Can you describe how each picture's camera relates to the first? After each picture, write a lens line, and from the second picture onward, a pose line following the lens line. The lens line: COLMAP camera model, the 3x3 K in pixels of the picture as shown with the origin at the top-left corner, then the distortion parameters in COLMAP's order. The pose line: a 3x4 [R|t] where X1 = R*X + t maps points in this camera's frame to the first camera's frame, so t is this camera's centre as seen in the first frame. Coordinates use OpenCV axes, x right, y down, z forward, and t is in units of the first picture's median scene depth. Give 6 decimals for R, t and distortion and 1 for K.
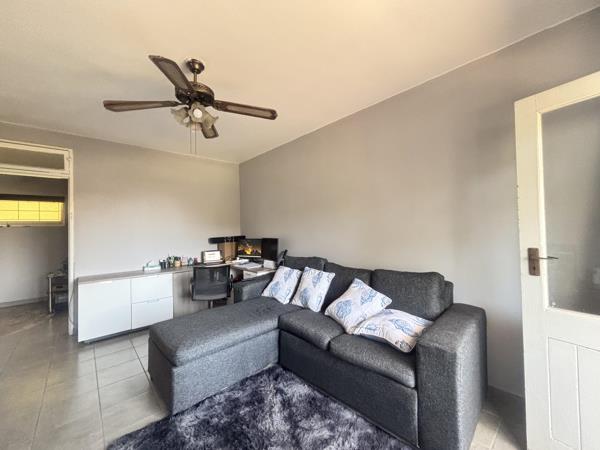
lens RADIAL K [[242.6, 0, 300.0], [0, 242.6, 225.0], [0, 0, 1]] dist [-0.000440, 0.000287]
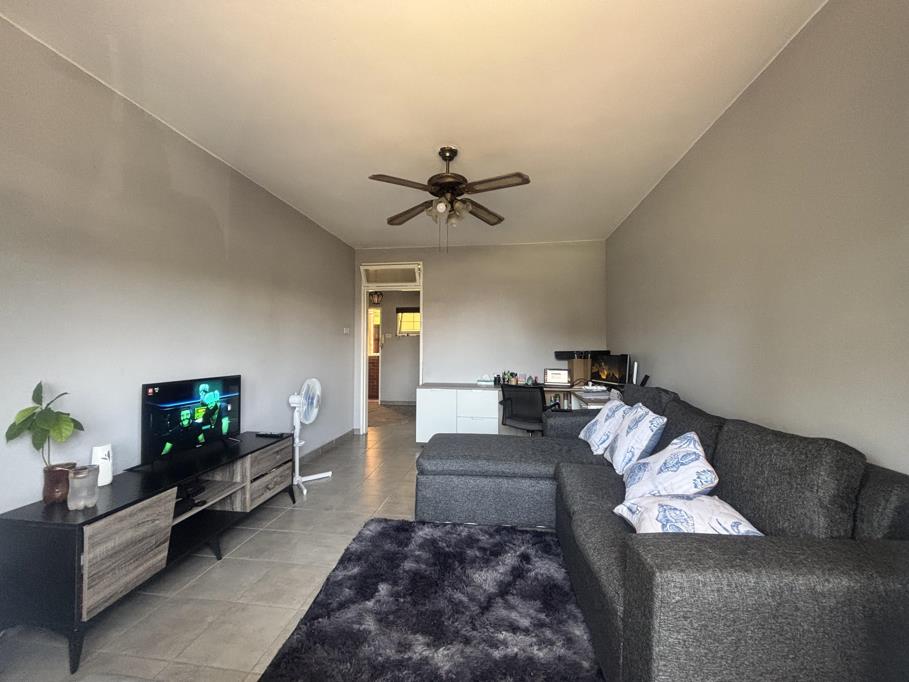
lens RADIAL K [[367.5, 0, 454.5], [0, 367.5, 341.0], [0, 0, 1]] dist [-0.000440, 0.000287]
pose [[0.646354, 0.009727, -0.762975, 0.482030], [-0.004498, 0.999950, 0.008937, 0.022167], [0.763024, -0.002345, 0.646366, 0.099752]]
